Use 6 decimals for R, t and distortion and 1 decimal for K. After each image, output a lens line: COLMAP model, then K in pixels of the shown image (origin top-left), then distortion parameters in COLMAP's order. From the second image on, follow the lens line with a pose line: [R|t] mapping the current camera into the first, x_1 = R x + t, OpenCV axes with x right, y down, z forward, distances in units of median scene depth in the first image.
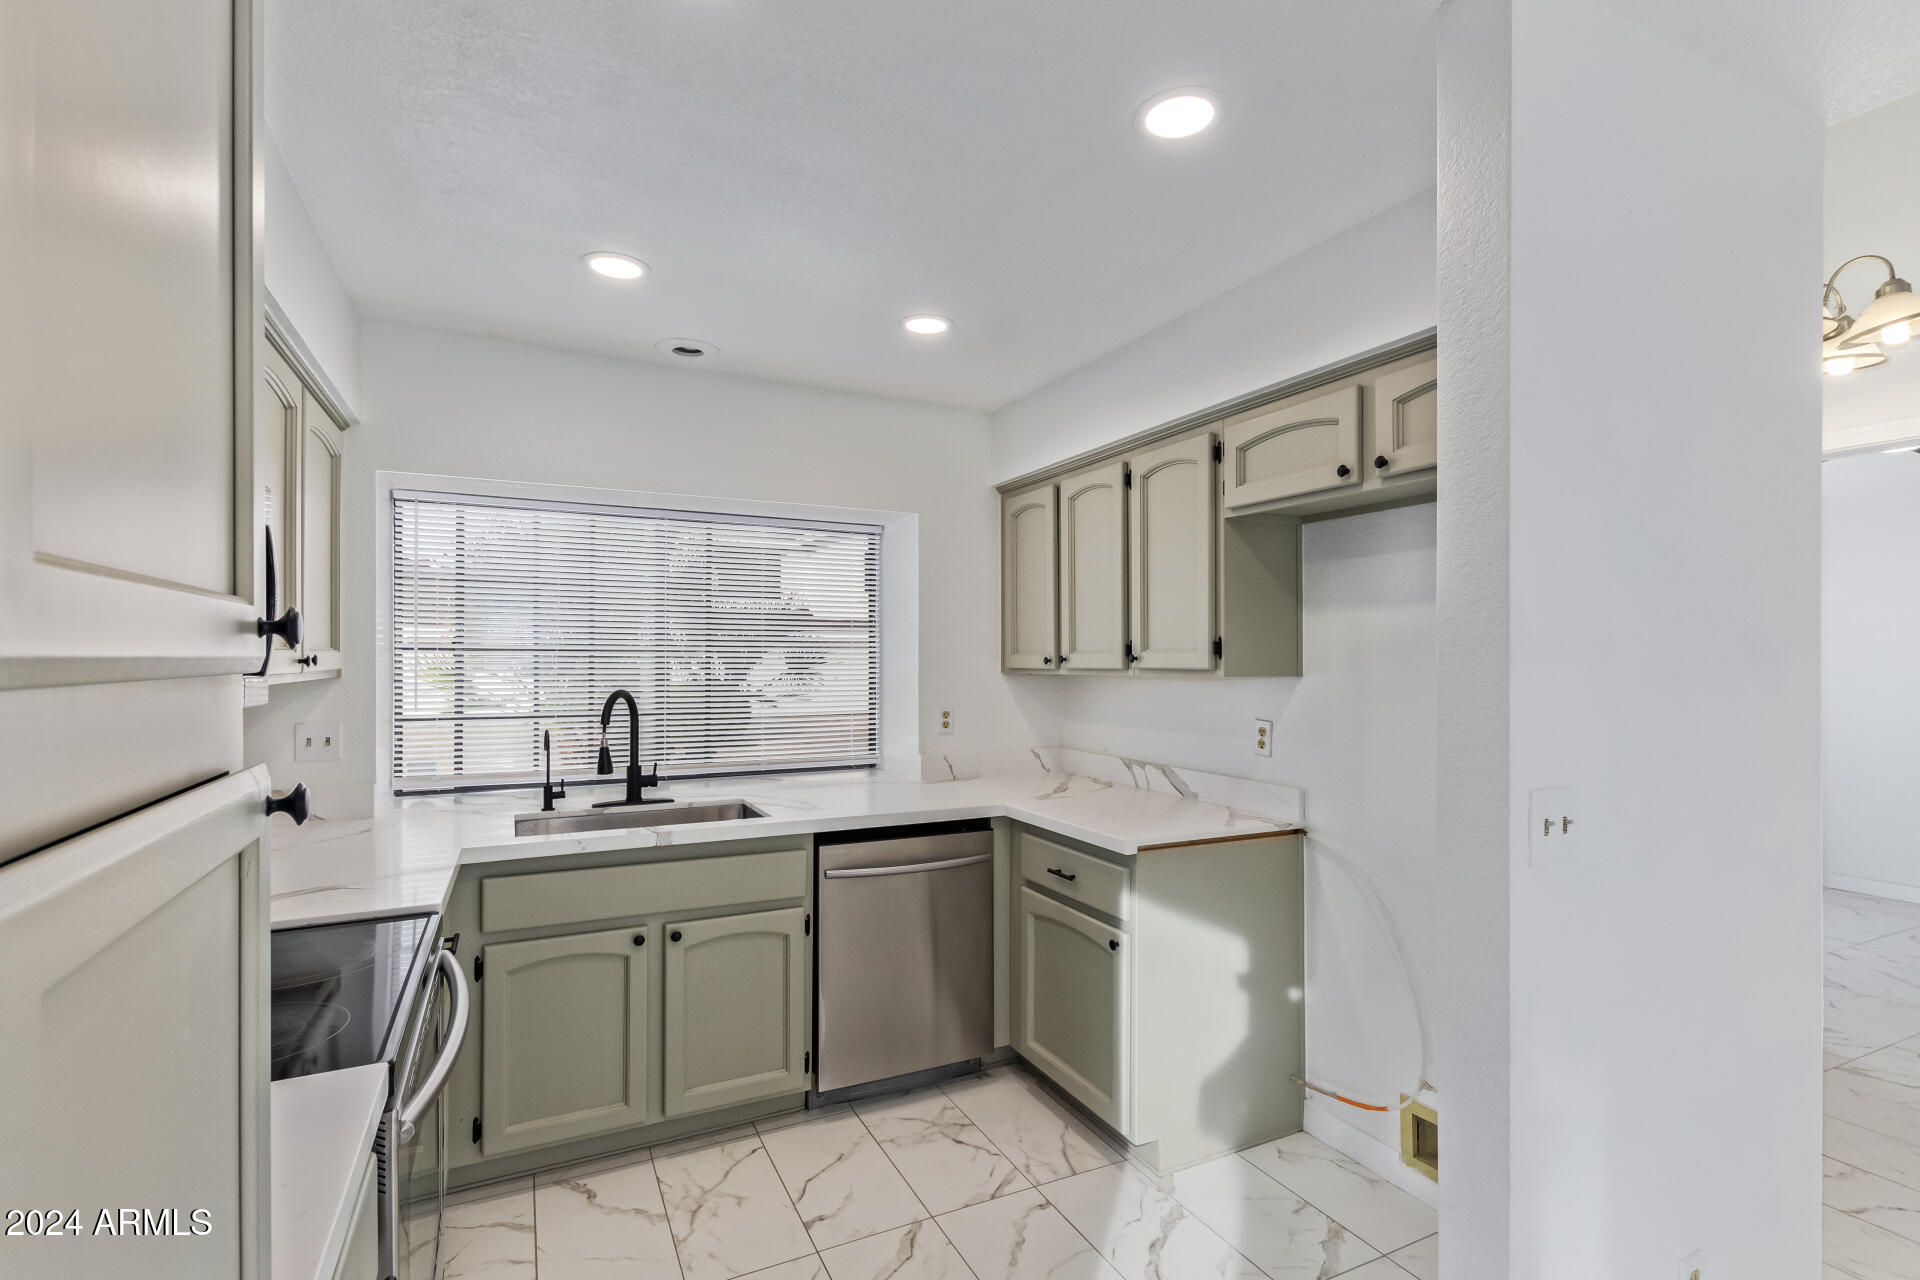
lens RADIAL K [[887.7, 0, 970.1], [0, 887.7, 652.8], [0, 0, 1]] dist [0.012641, -0.002603]
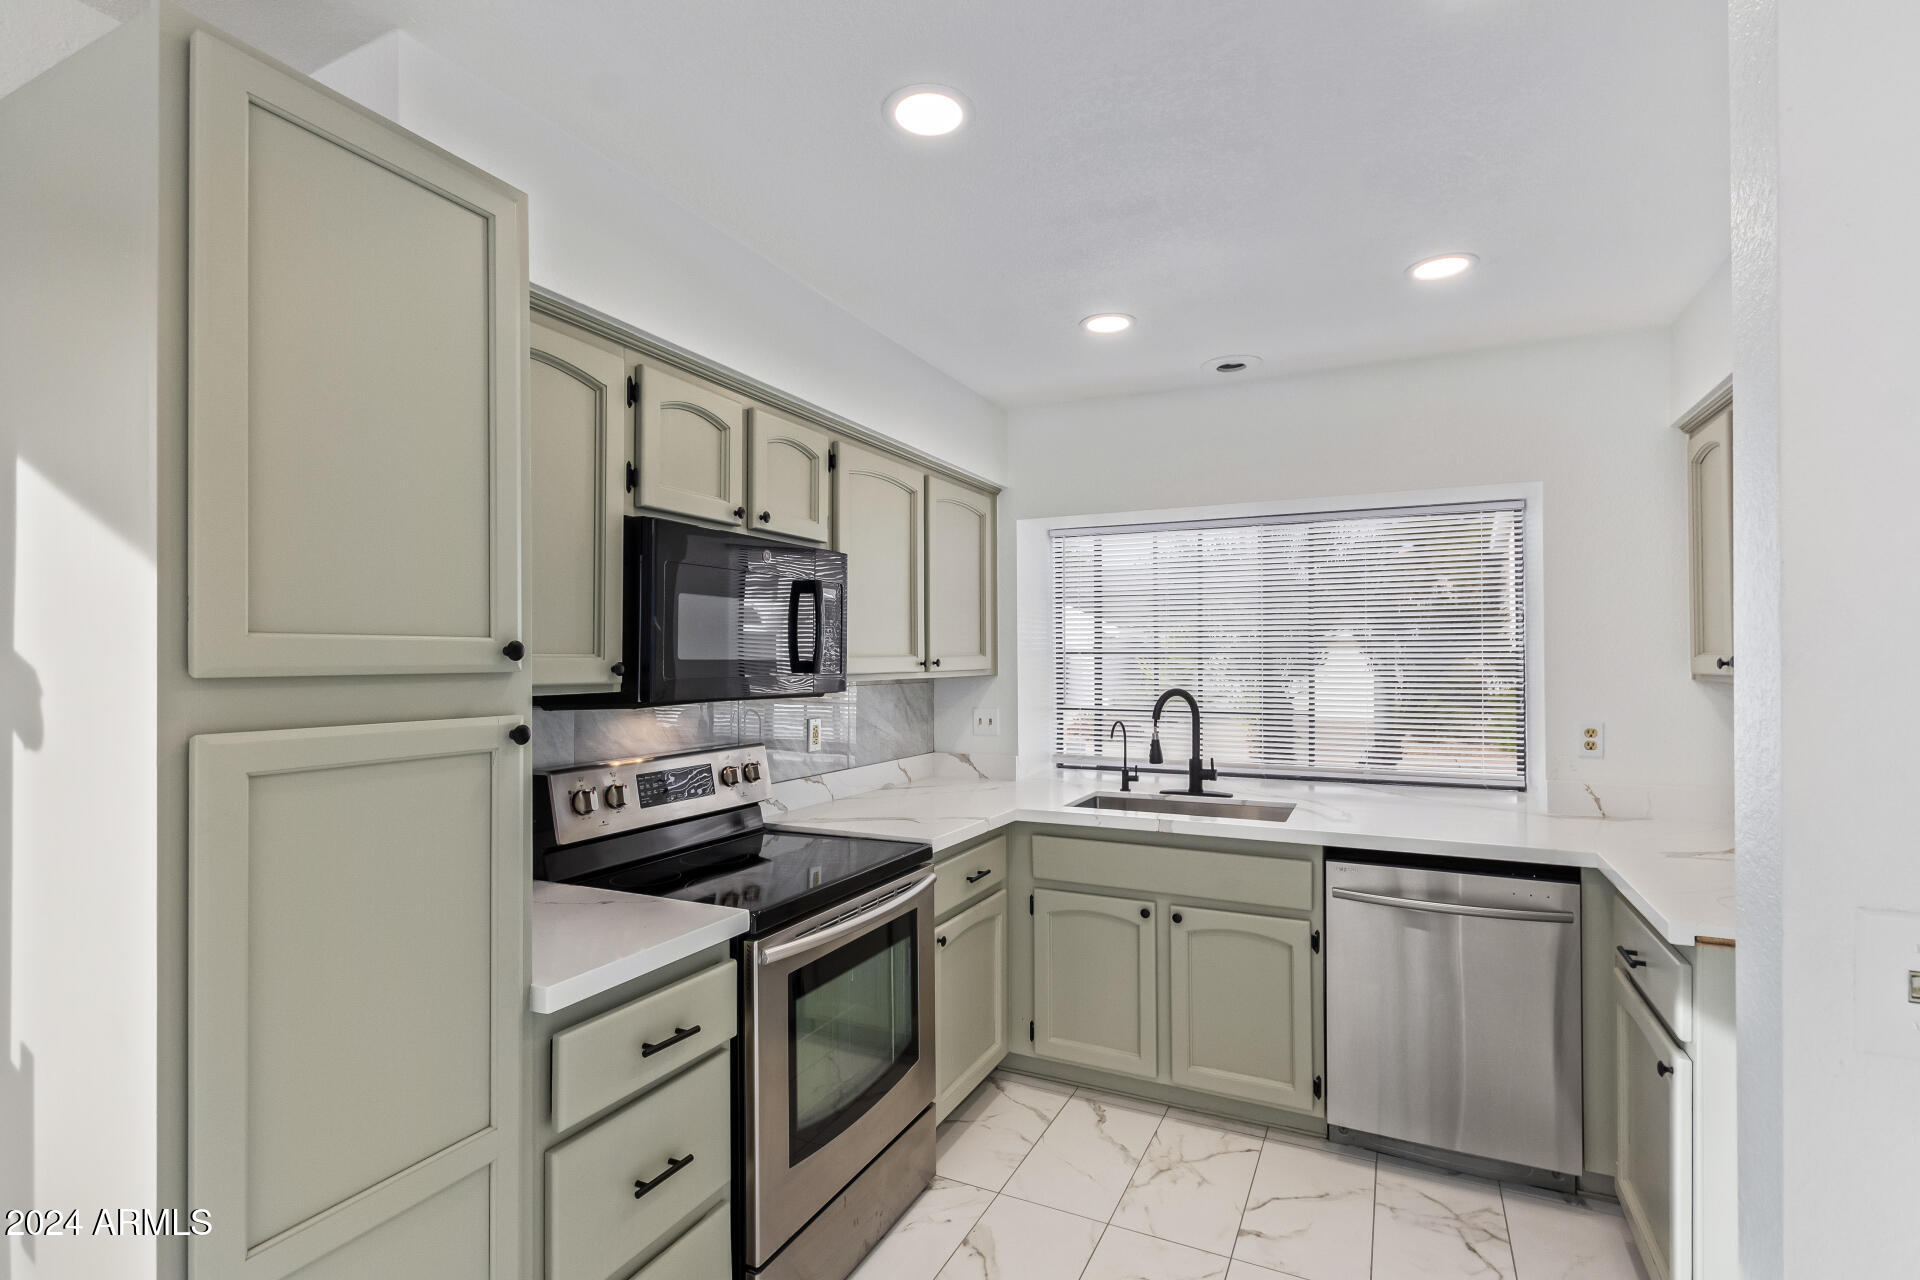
lens RADIAL K [[887.7, 0, 963.0], [0, 887.7, 649.8], [0, 0, 1]] dist [0.012641, -0.002603]
pose [[0.623820, -0.010432, -0.781499, 0.331872], [0.007855, 0.999944, -0.007078, -0.001866], [0.781529, -0.001723, 0.623867, 0.113466]]
